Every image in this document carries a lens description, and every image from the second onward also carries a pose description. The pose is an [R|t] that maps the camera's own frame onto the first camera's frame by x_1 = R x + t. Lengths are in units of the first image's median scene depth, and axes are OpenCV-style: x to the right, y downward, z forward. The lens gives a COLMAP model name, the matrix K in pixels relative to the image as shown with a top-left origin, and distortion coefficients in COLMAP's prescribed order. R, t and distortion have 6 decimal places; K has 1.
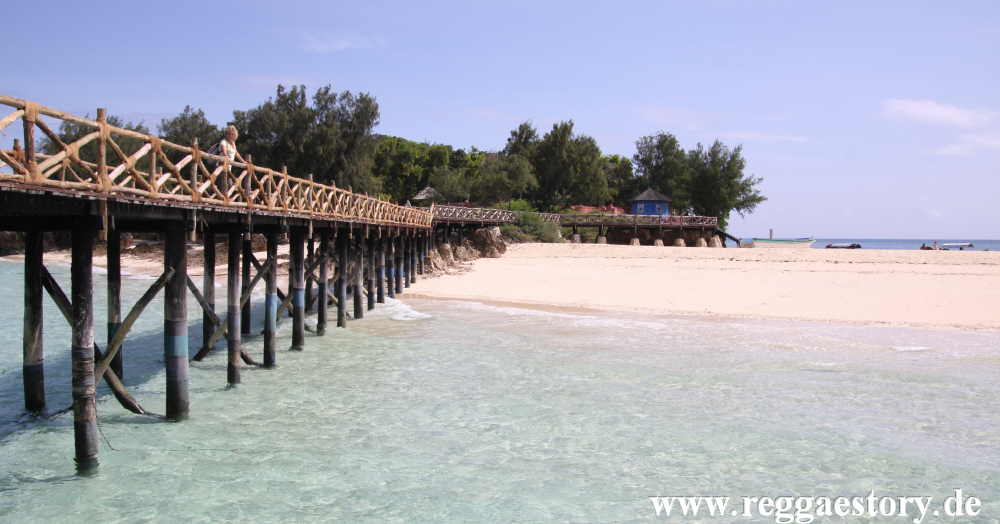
lens RADIAL K [[860.2, 0, 500.0], [0, 860.2, 262.0], [0, 0, 1]] dist [-0.082239, -0.001680]
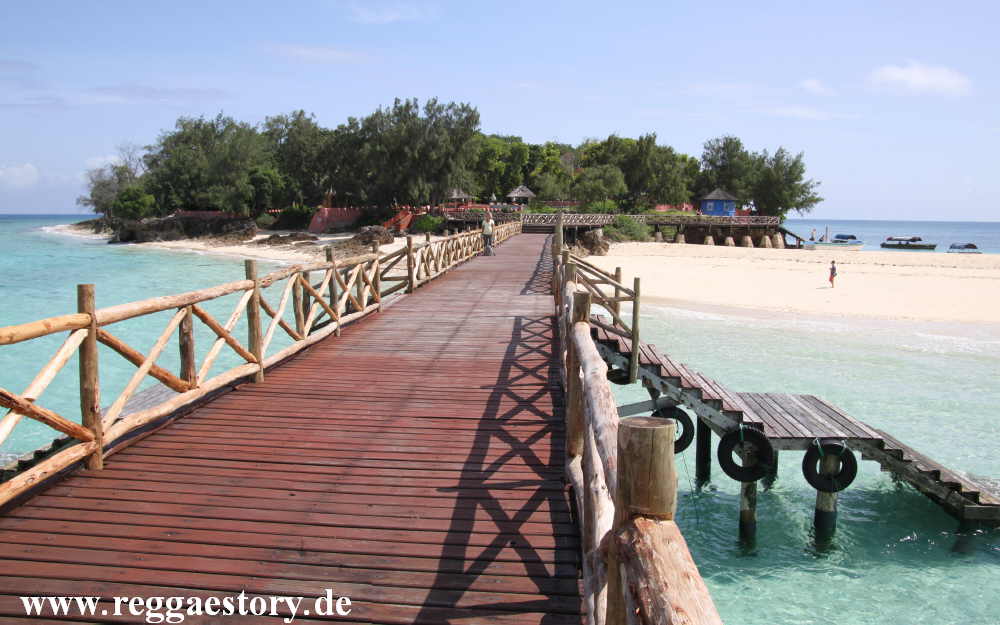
lens RADIAL K [[809.4, 0, 500.0], [0, 809.4, 312.5], [0, 0, 1]] dist [-0.067810, 0.001267]
pose [[0.997384, 0.011911, -0.071299, -0.039318], [-0.005833, 0.996377, 0.084848, -0.012190], [0.072052, -0.084210, 0.993840, -0.101758]]
